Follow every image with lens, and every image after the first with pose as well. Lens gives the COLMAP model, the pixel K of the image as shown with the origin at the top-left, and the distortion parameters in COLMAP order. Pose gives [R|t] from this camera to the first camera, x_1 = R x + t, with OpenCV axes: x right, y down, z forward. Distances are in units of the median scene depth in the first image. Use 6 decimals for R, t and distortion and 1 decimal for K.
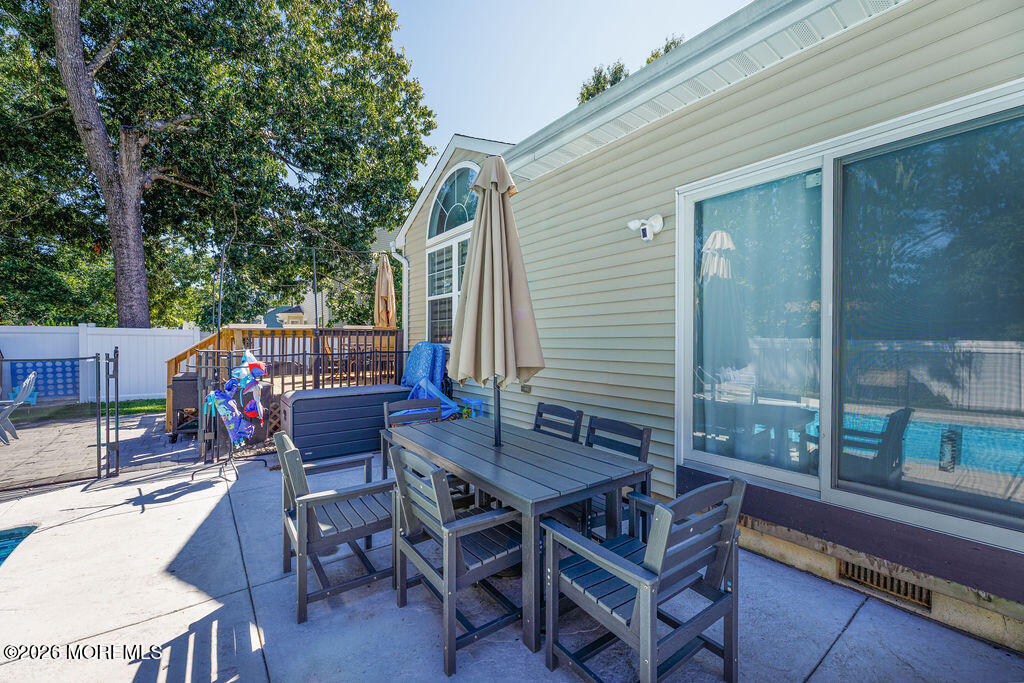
lens RADIAL K [[413.9, 0, 509.4], [0, 413.9, 343.8], [0, 0, 1]] dist [-0.000373, -0.000317]
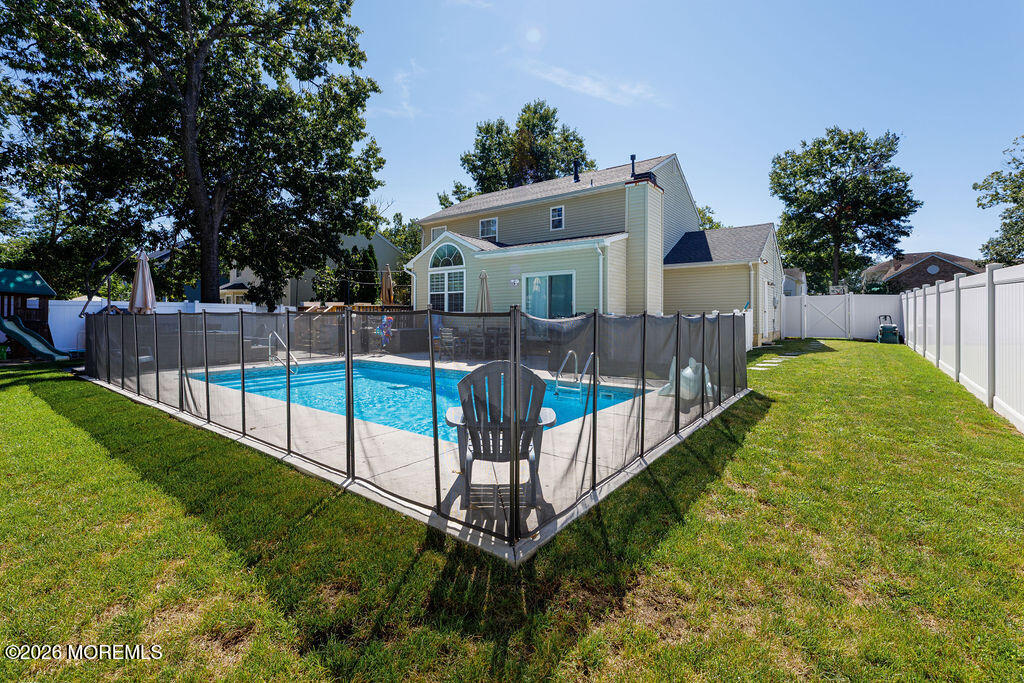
lens RADIAL K [[455.7, 0, 507.0], [0, 455.7, 313.5], [0, 0, 1]] dist [0.004930, -0.001804]
pose [[0.963055, 0.002731, 0.269290, -0.354822], [0.001797, 0.999861, -0.016565, 0.038240], [-0.269298, 0.016437, 0.962917, -1.222659]]
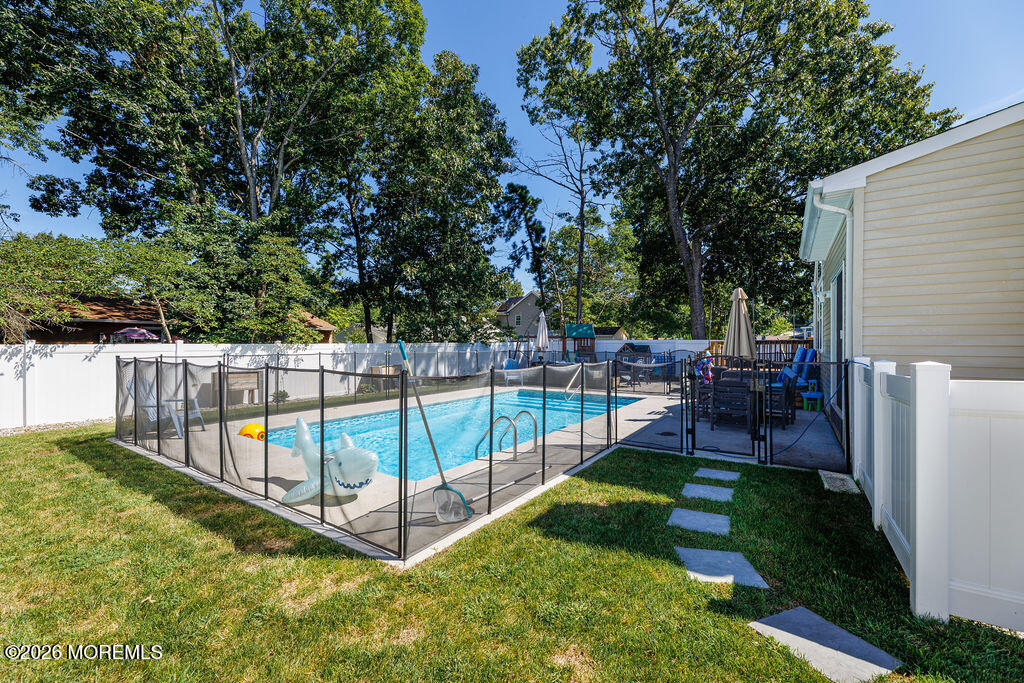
lens RADIAL K [[413.9, 0, 510.2], [0, 413.9, 346.4], [0, 0, 1]] dist [-0.000373, -0.000317]
pose [[0.326771, -0.000874, -0.945103, 0.699584], [-0.005322, 0.999982, -0.002765, 0.001590], [0.945089, 0.005933, 0.326761, -0.490772]]
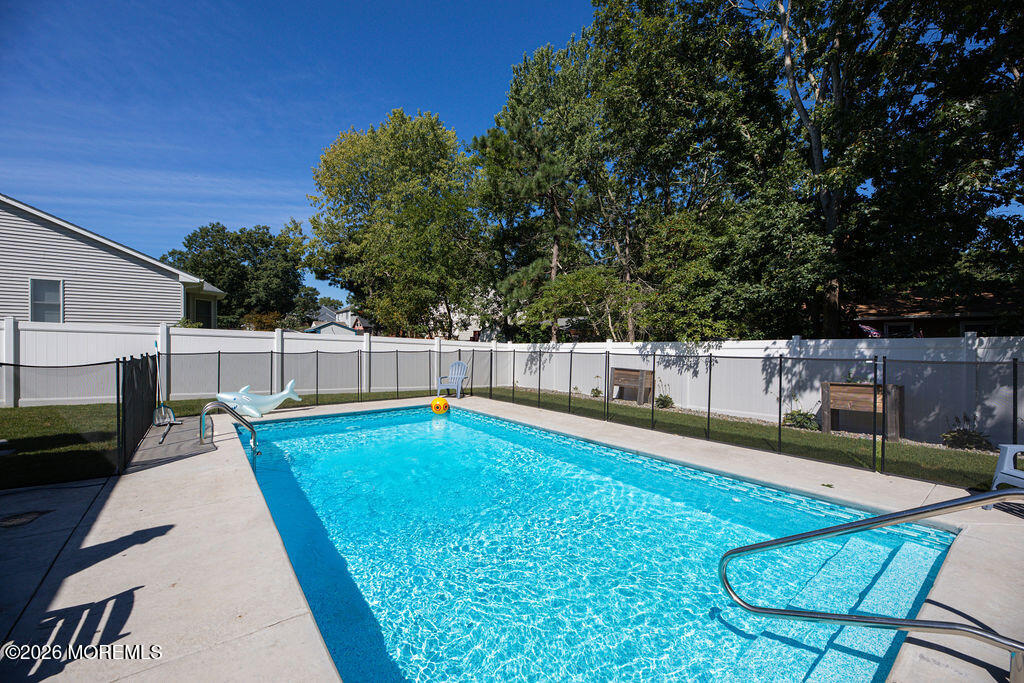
lens RADIAL K [[413.9, 0, 508.6], [0, 413.9, 339.8], [0, 0, 1]] dist [-0.000373, -0.000317]
pose [[-0.999946, -0.004123, -0.009558, -0.411153], [-0.004082, 0.999982, -0.004328, -0.003622], [0.009576, -0.004289, -0.999945, 0.449223]]
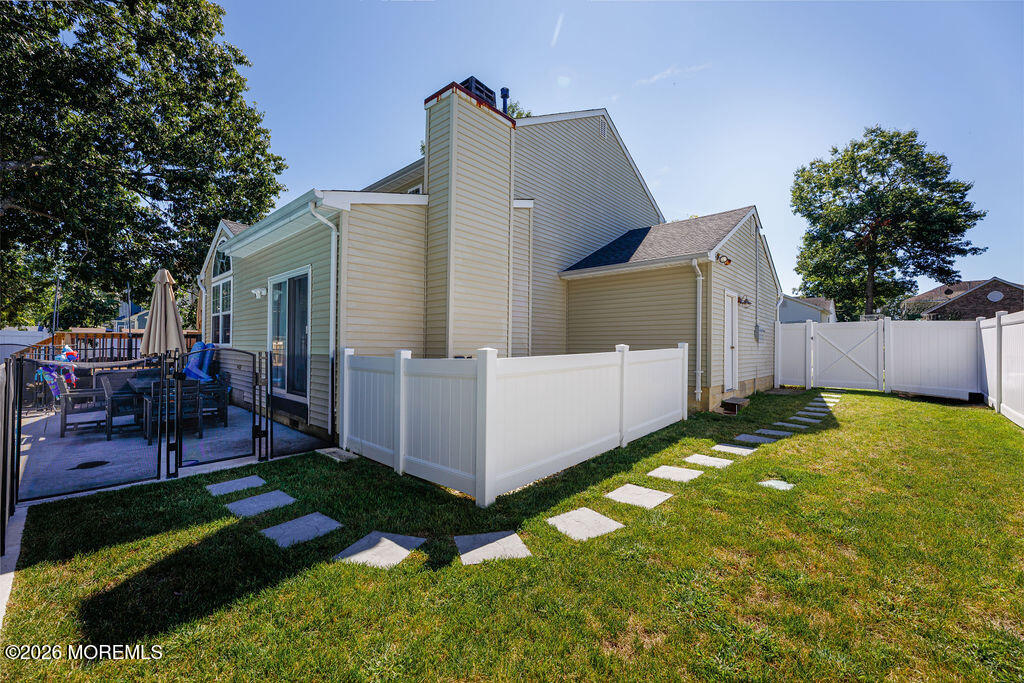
lens RADIAL K [[413.9, 0, 513.5], [0, 413.9, 346.3], [0, 0, 1]] dist [-0.000373, -0.000317]
pose [[0.983461, 0.010911, 0.180789, 0.494433], [-0.009108, 0.999900, -0.010798, 0.011675], [-0.180889, 0.008972, 0.983463, -0.577892]]
